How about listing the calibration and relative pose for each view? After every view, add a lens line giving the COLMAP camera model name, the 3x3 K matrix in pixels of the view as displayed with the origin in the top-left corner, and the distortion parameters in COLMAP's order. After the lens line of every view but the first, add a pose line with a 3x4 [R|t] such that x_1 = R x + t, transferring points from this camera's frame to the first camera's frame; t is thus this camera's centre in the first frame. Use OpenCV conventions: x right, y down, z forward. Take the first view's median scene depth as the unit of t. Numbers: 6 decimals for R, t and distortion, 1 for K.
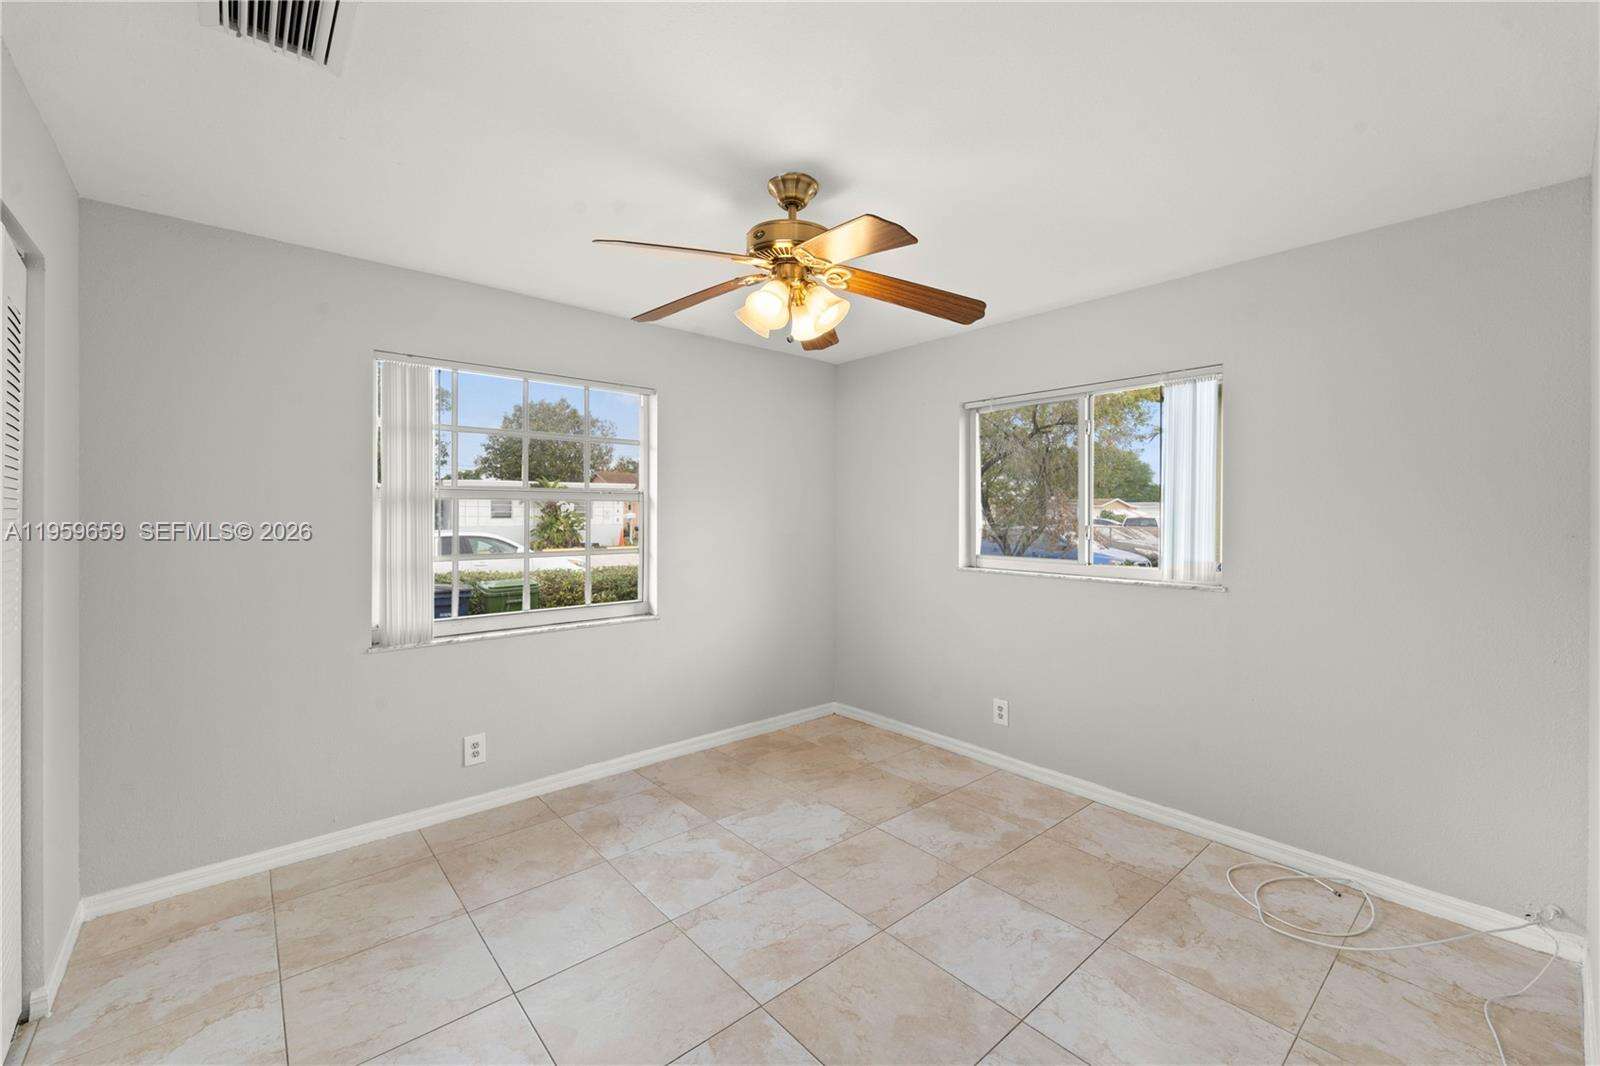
lens RADIAL K [[646.8, 0, 806.4], [0, 646.8, 522.1], [0, 0, 1]] dist [0.000159, 0.005616]
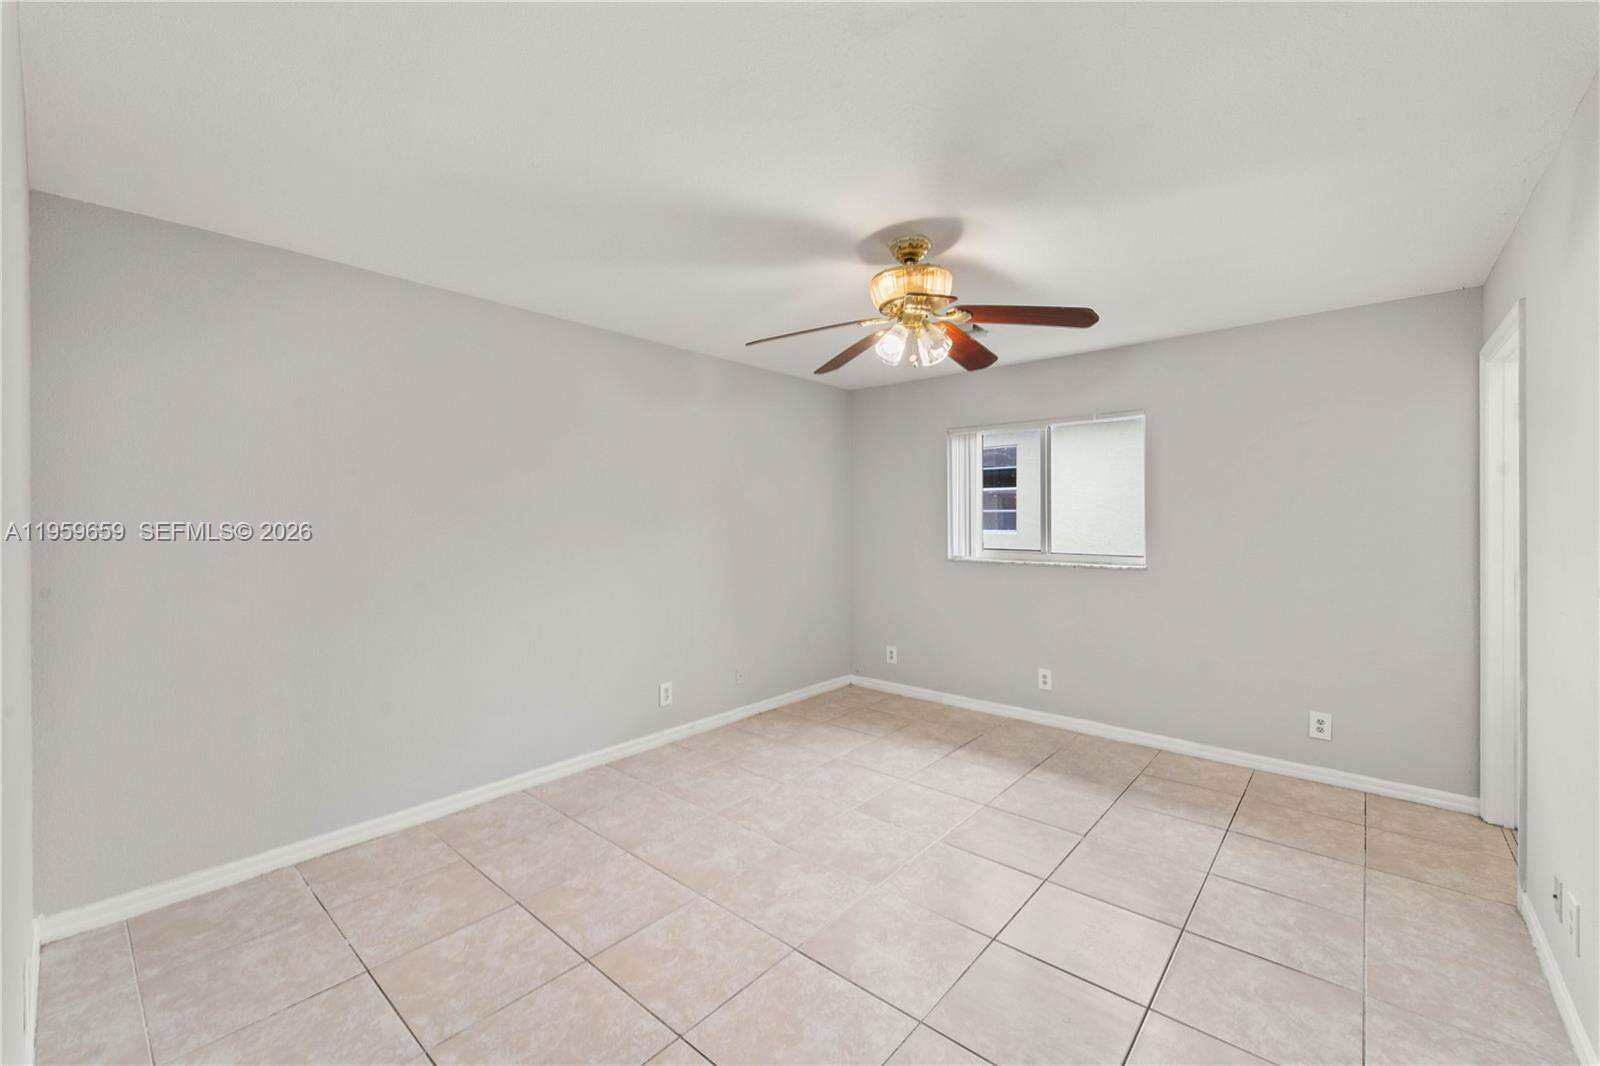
lens RADIAL K [[646.8, 0, 806.4], [0, 646.8, 522.1], [0, 0, 1]] dist [0.000159, 0.005616]
pose [[0.990237, -0.004285, 0.139325, -0.198554], [0.005162, 0.999969, -0.005932, 0.007566], [-0.139296, 0.006593, 0.990229, -0.157116]]
